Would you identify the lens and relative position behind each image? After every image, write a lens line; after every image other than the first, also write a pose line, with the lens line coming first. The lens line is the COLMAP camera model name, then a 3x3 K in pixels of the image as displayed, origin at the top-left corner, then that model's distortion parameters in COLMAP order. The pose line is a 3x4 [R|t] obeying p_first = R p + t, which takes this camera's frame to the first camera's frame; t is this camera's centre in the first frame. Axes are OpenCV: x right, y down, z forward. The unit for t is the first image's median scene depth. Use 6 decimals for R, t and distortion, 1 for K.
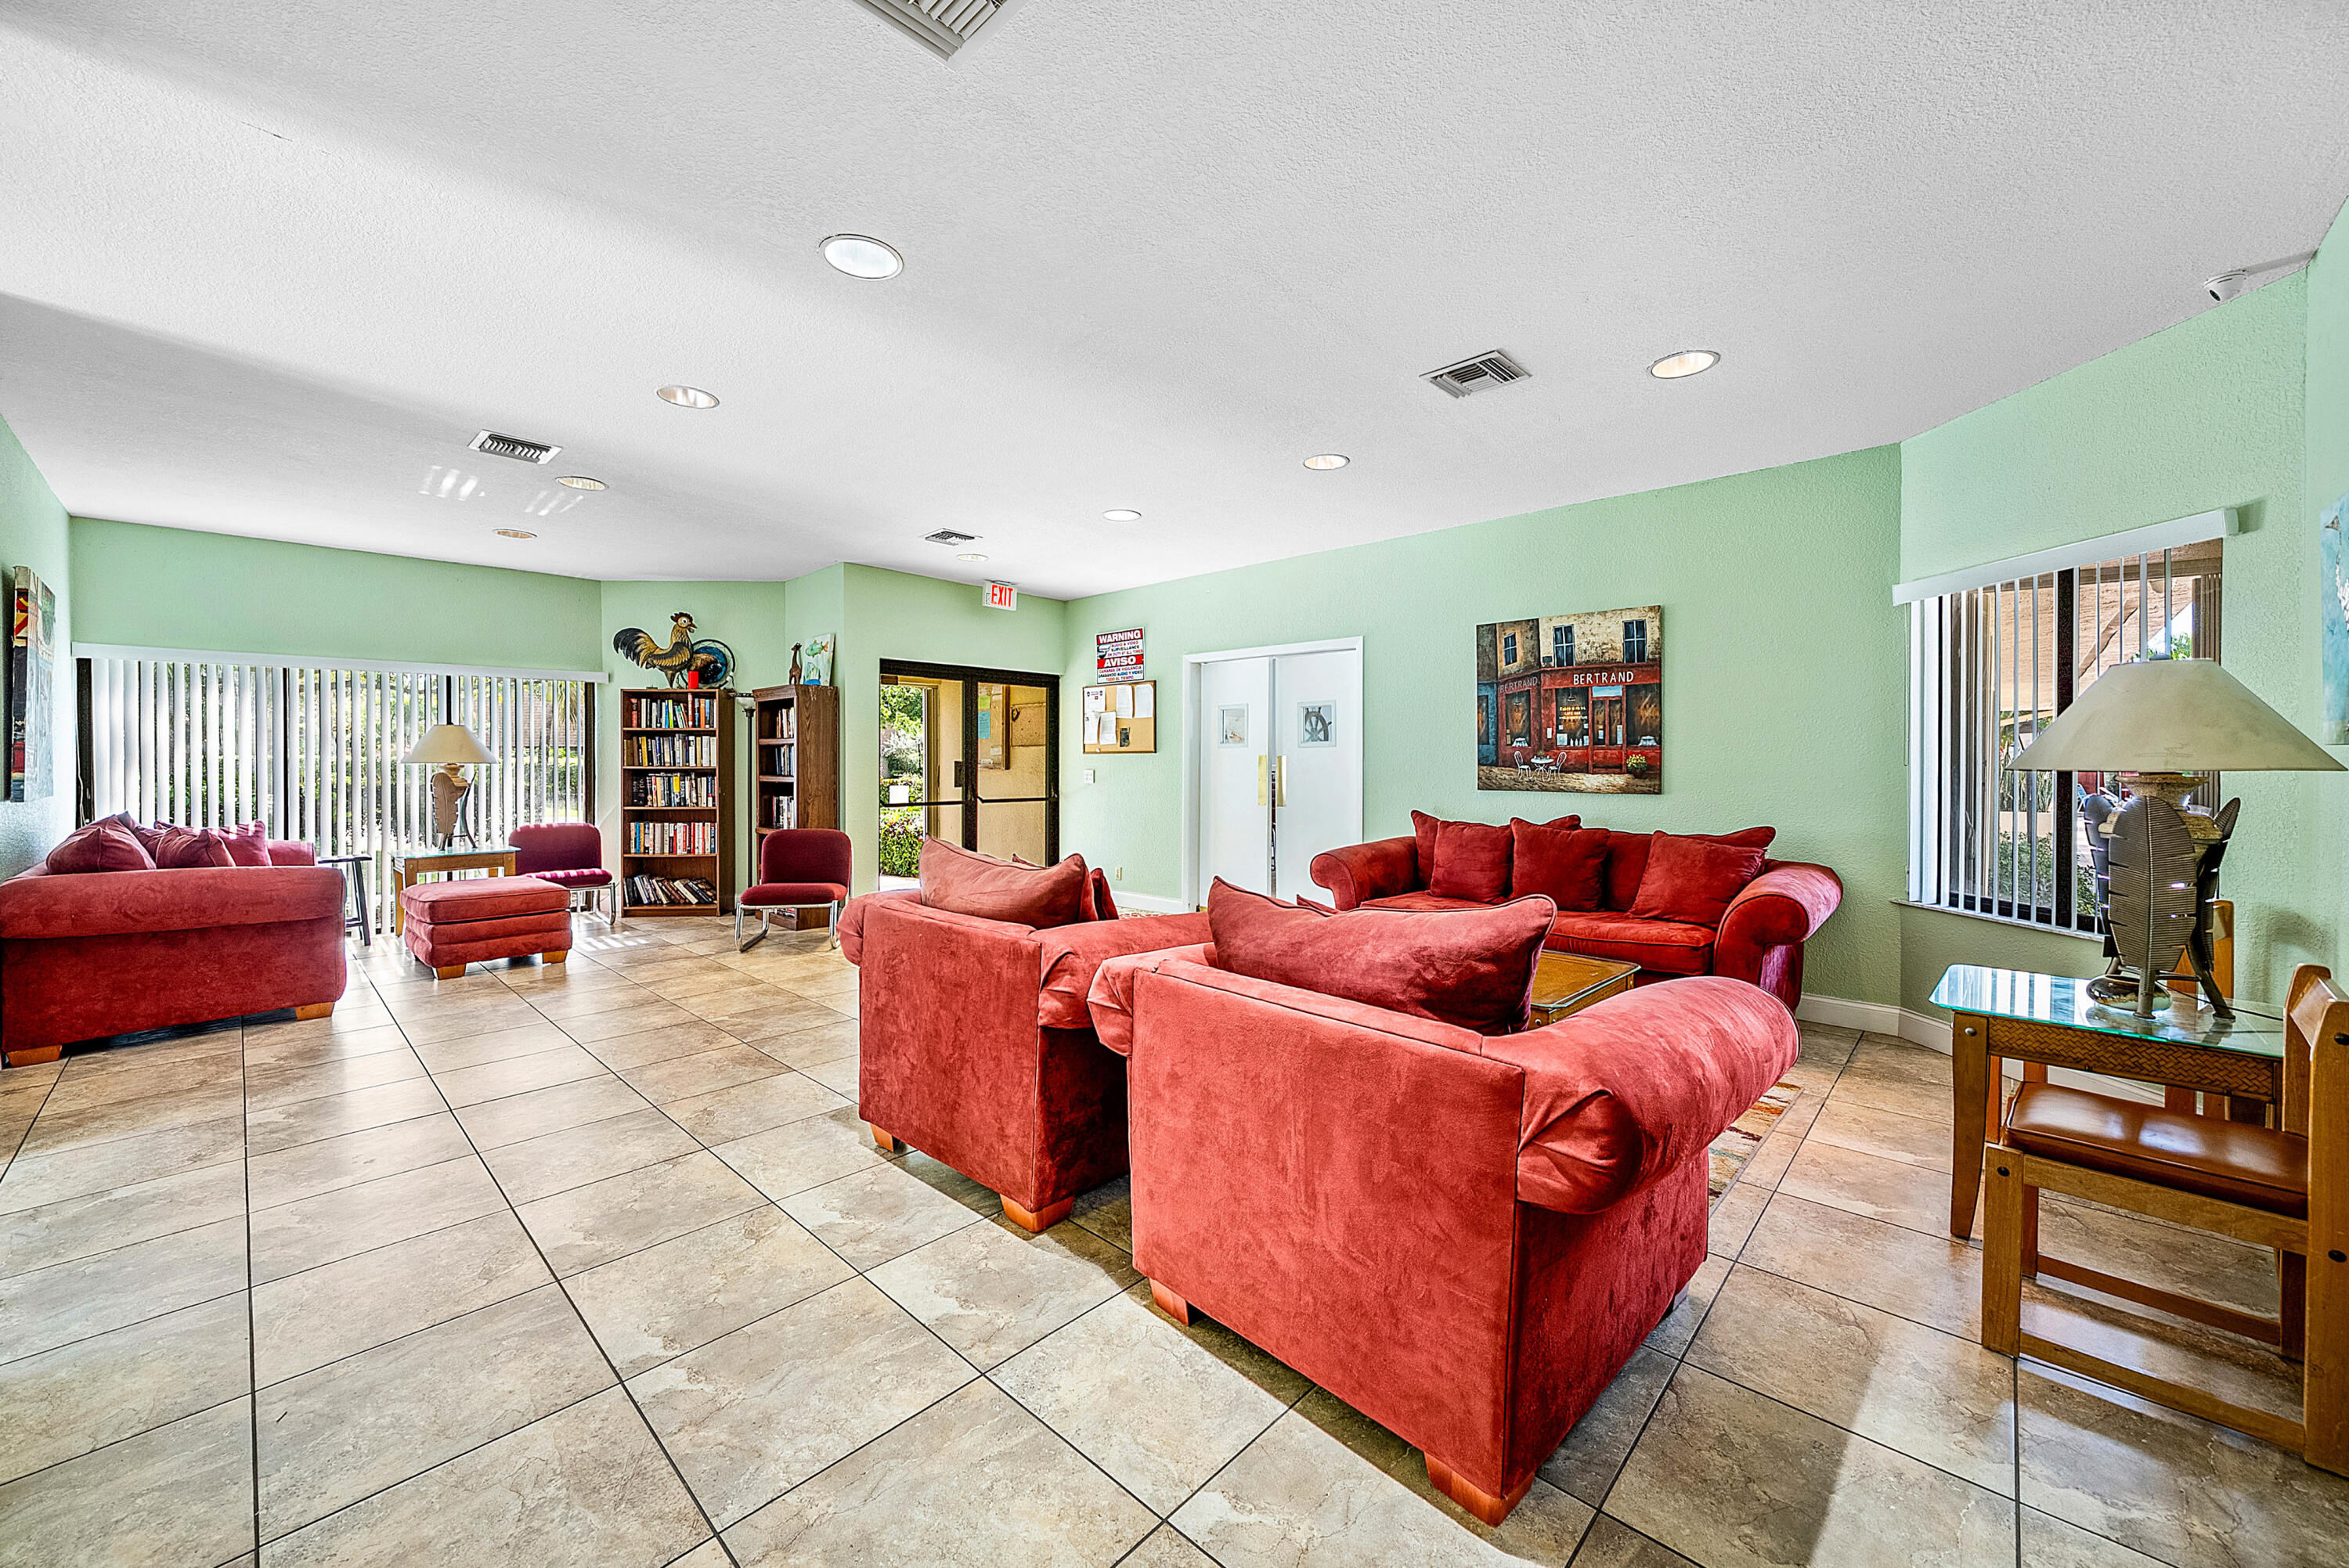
lens RADIAL K [[872.1, 0, 1129.6], [0, 872.1, 757.0], [0, 0, 1]] dist [-0.000803, -0.000103]
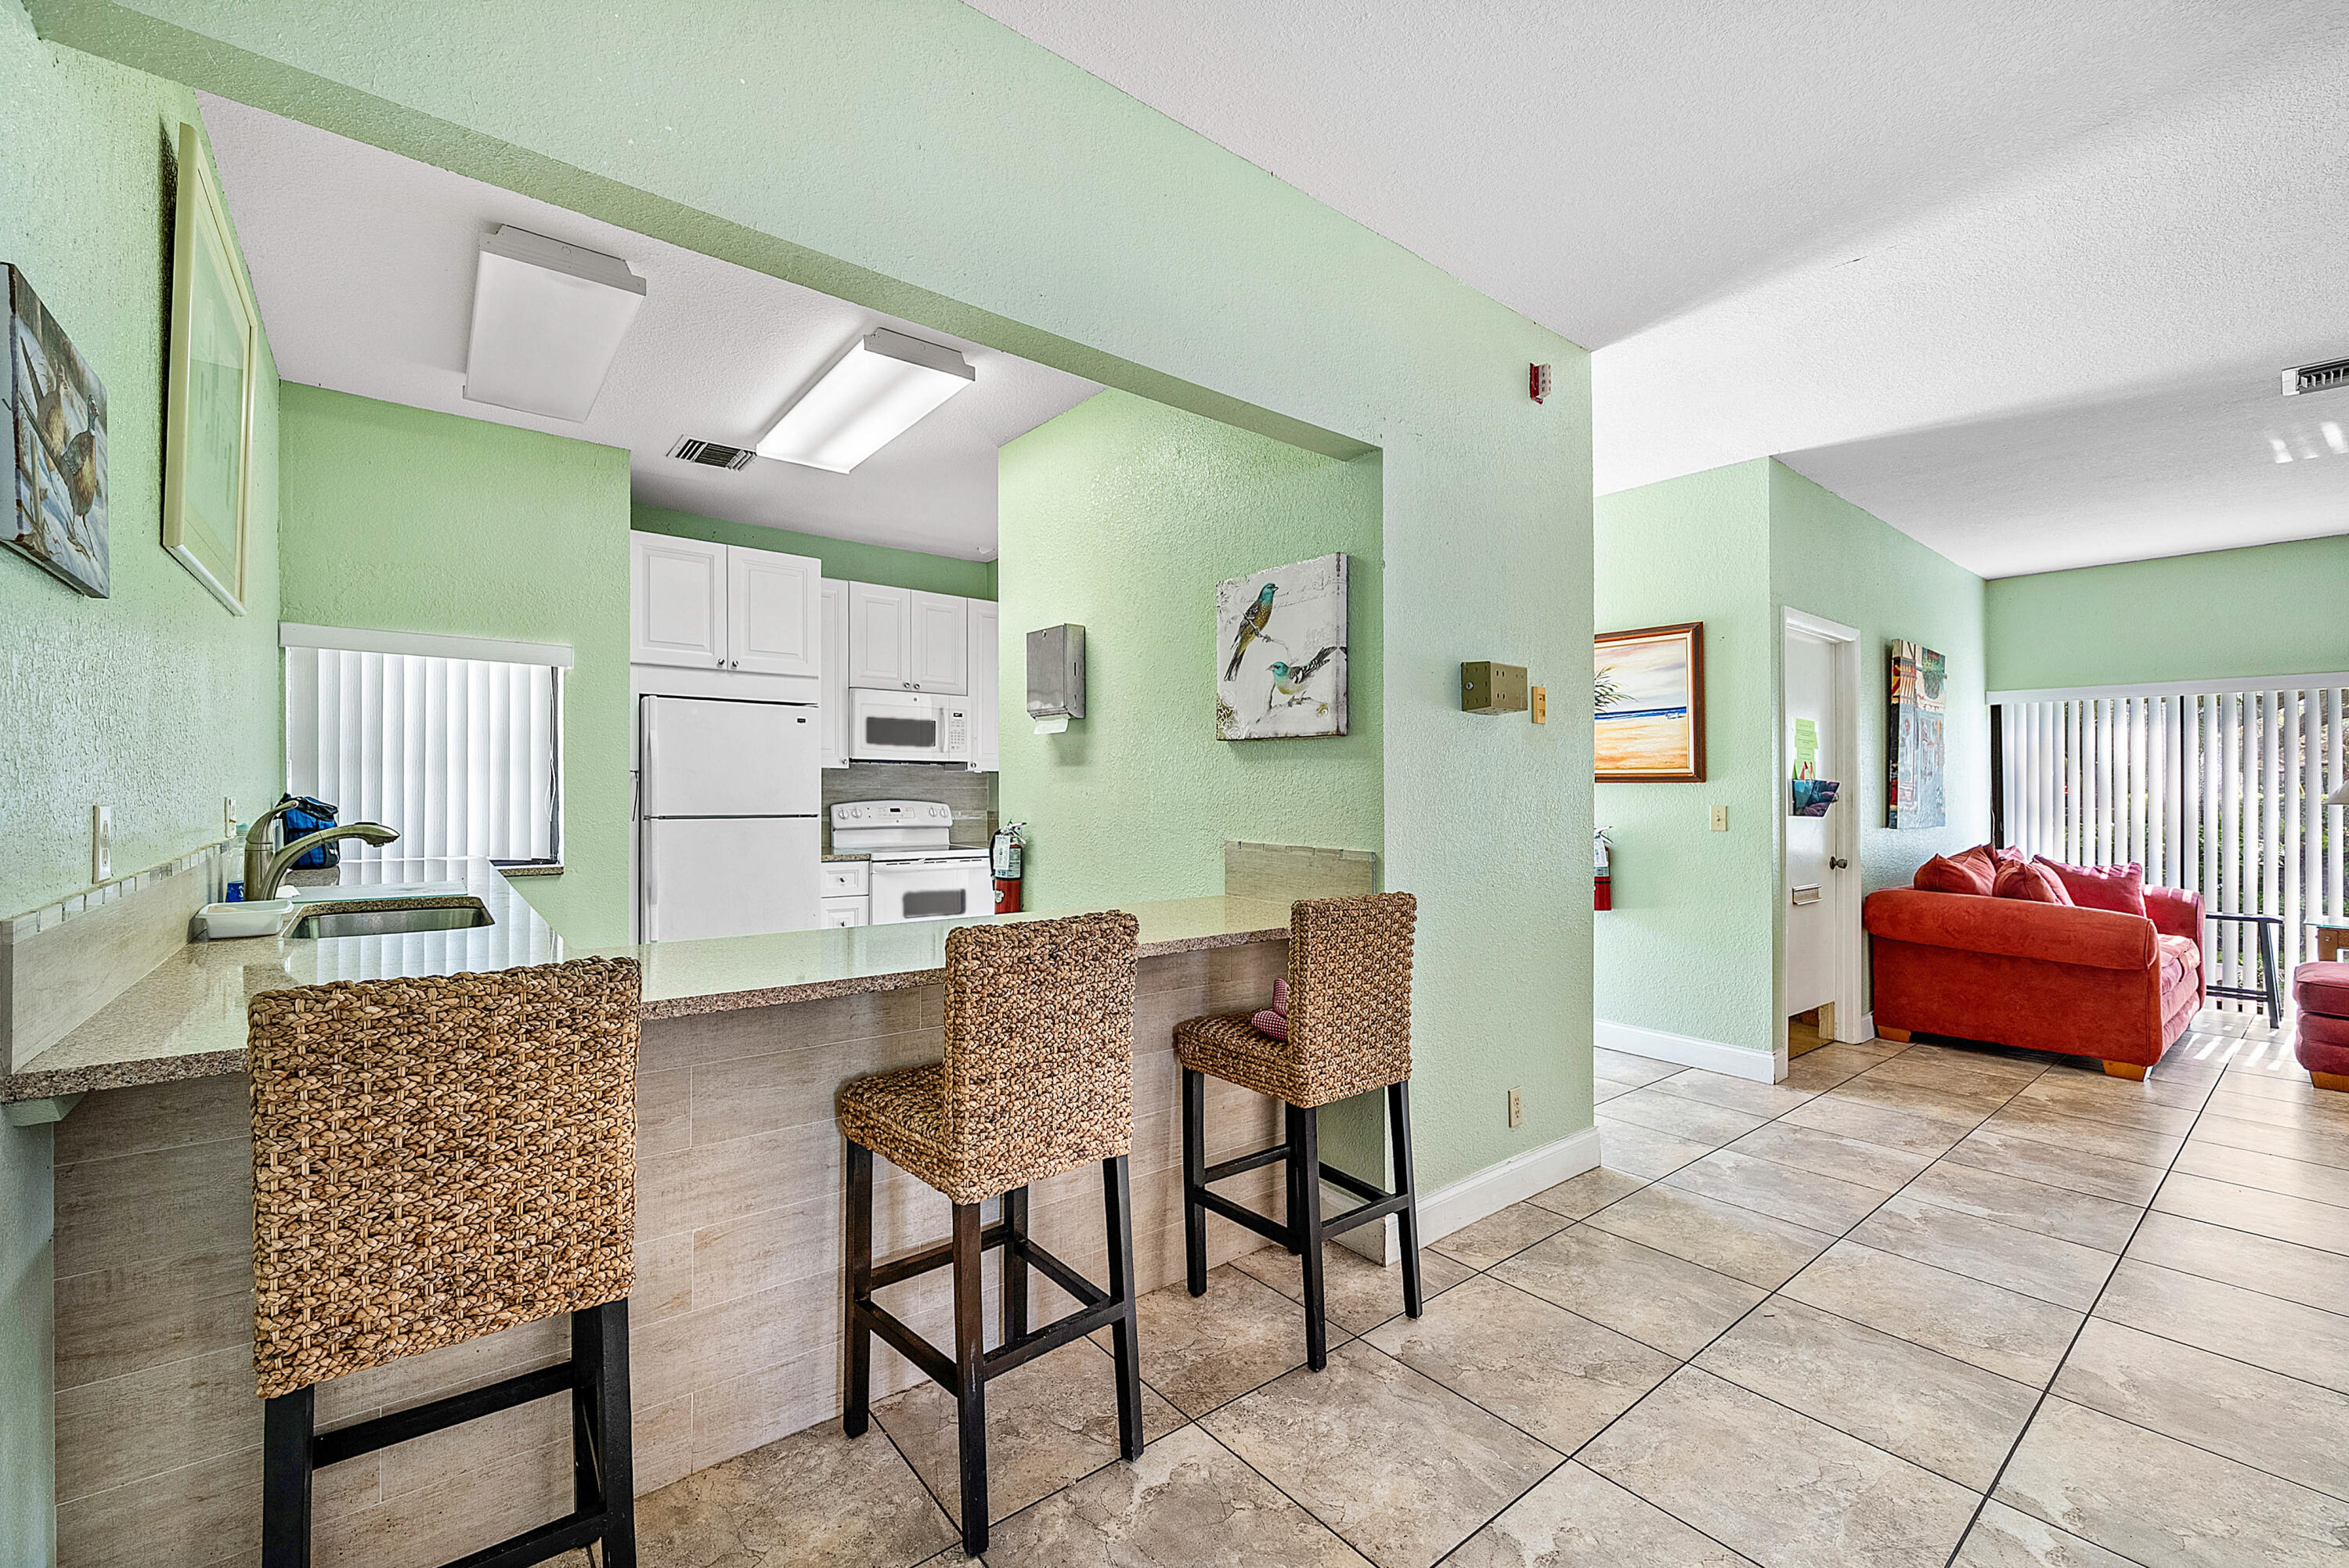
lens RADIAL K [[963.4, 0, 1170.6], [0, 963.4, 786.2], [0, 0, 1]] dist [-0.001403, -0.000160]
pose [[-0.103616, -0.002145, -0.994615, 0.201097], [-0.008775, 0.999961, -0.001242, 0.001657], [0.994579, 0.008599, -0.103631, 0.113409]]
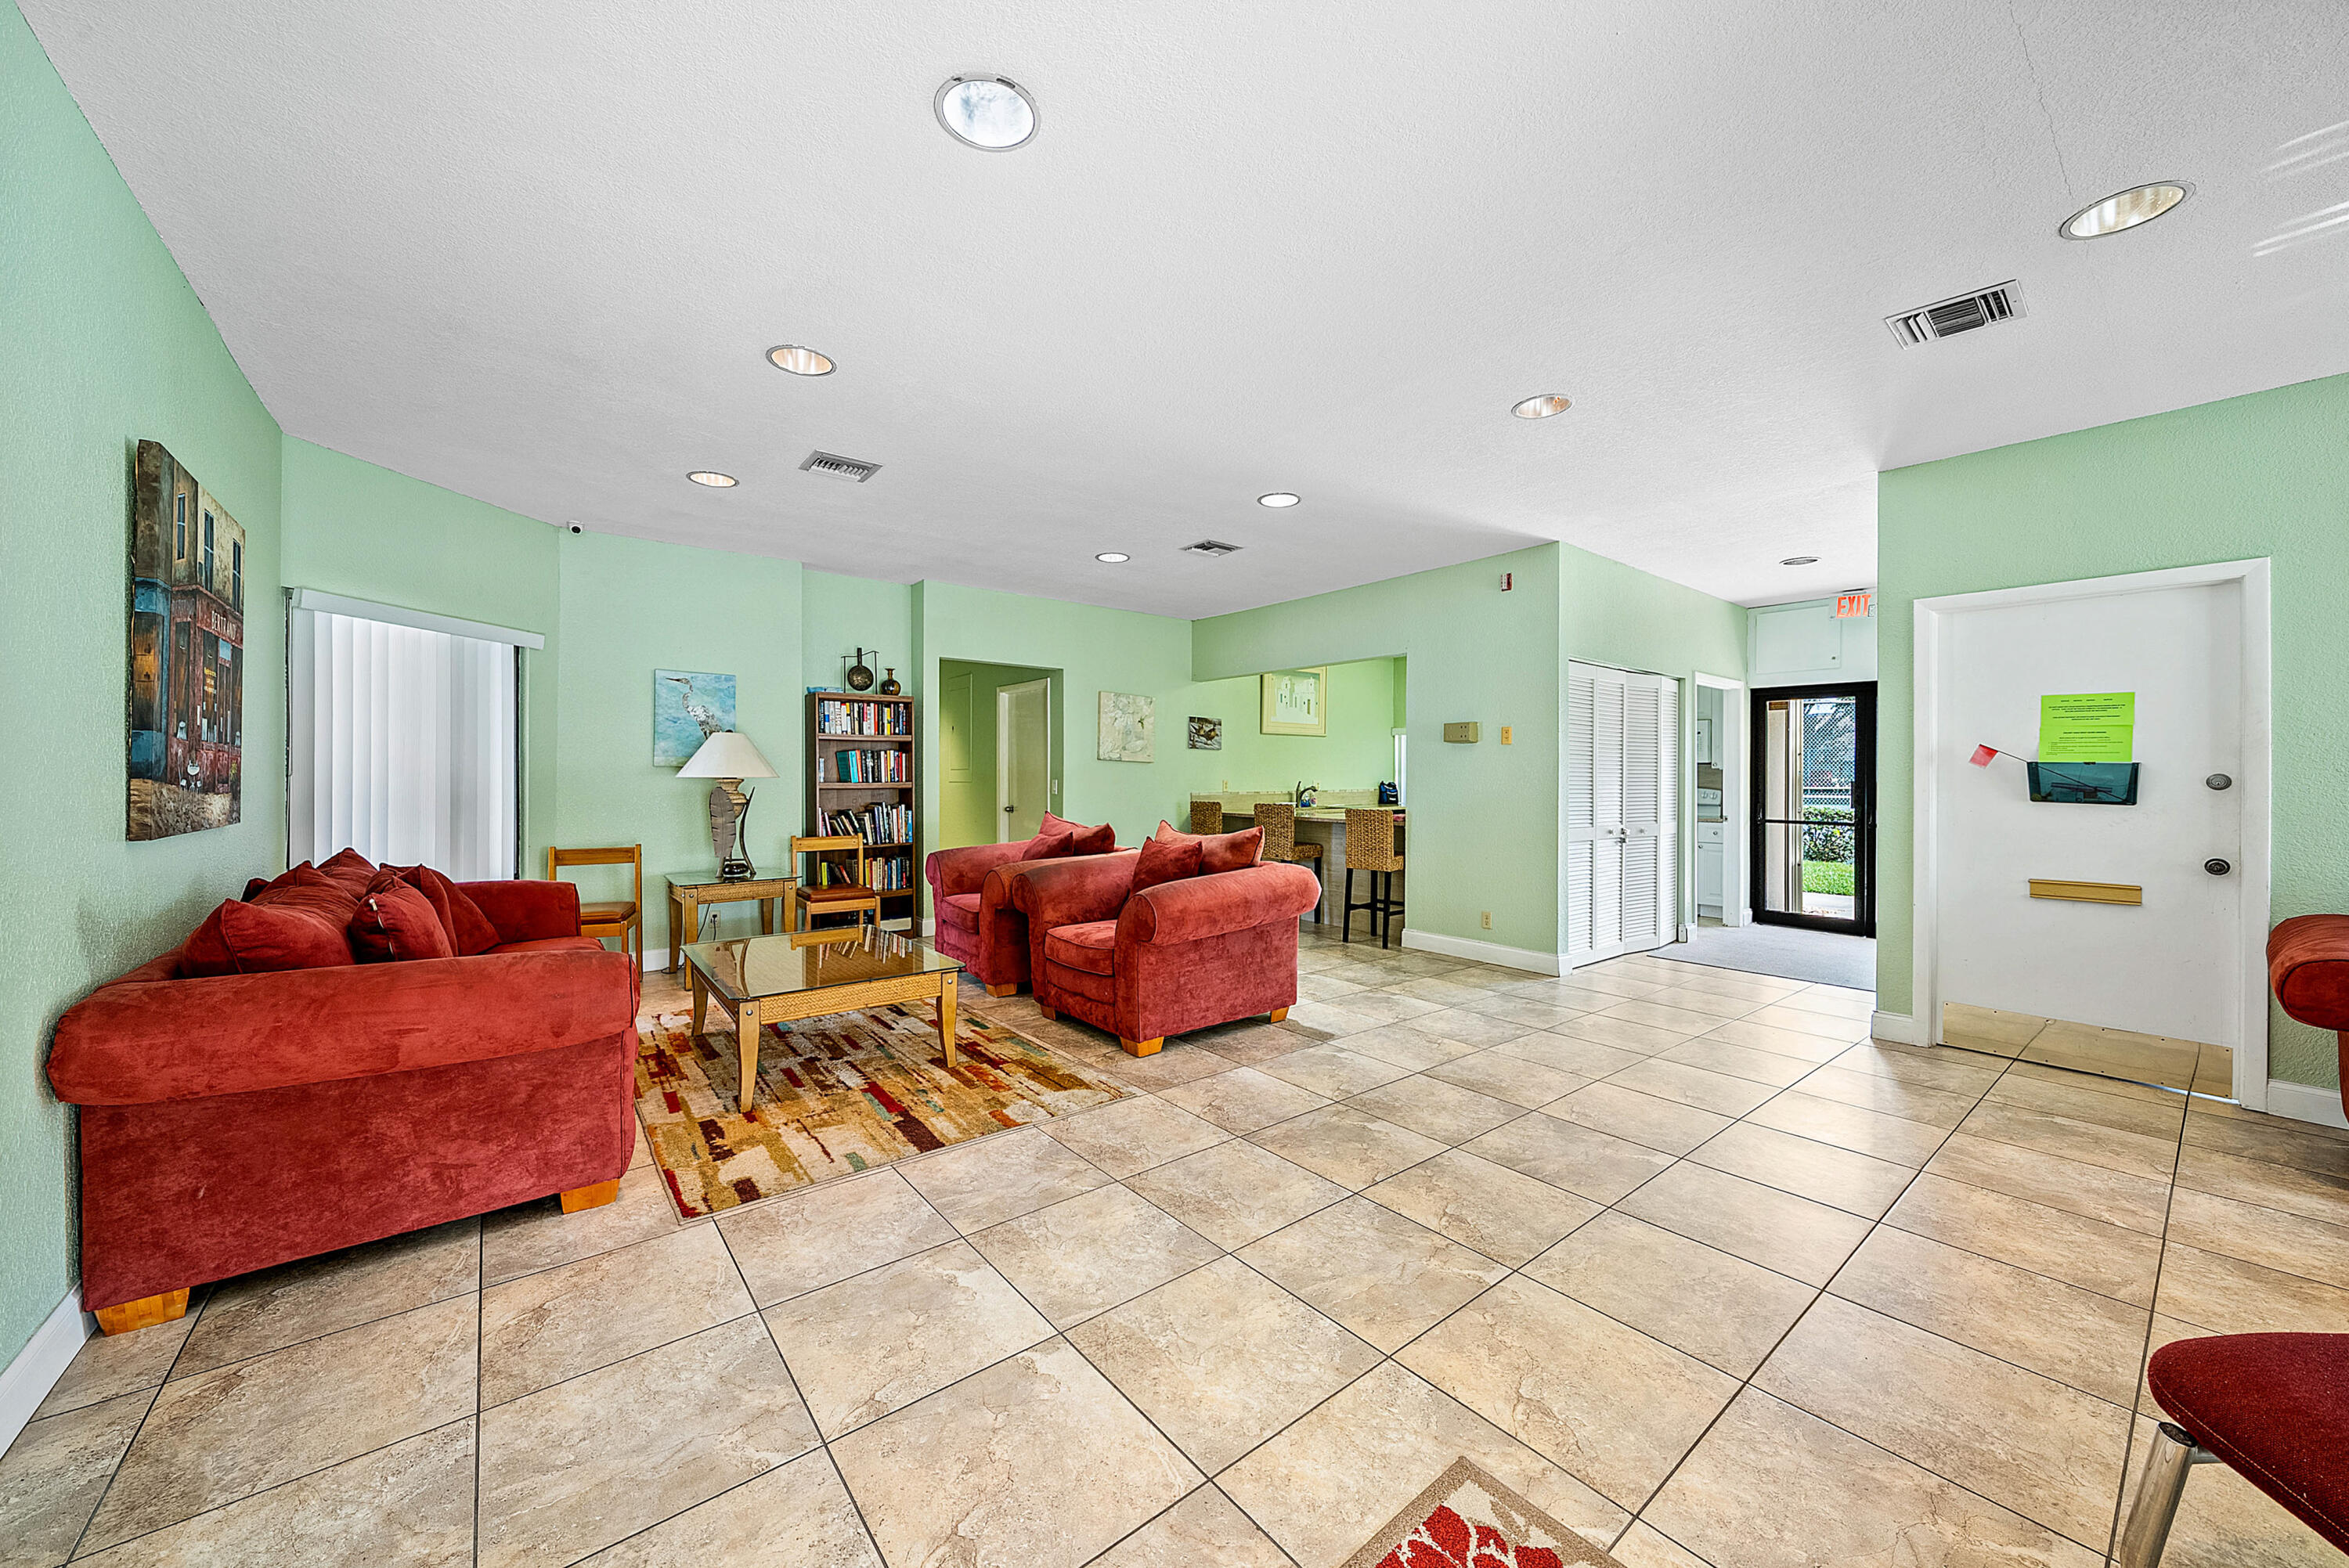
lens RADIAL K [[872.1, 0, 1180.3], [0, 872.1, 790.0], [0, 0, 1]] dist [-0.000803, -0.000103]
pose [[-0.994646, -0.001732, 0.103329, -0.162239], [-0.001551, 0.999997, 0.001826, 0.013611], [-0.103331, 0.001656, -0.994646, 1.623584]]
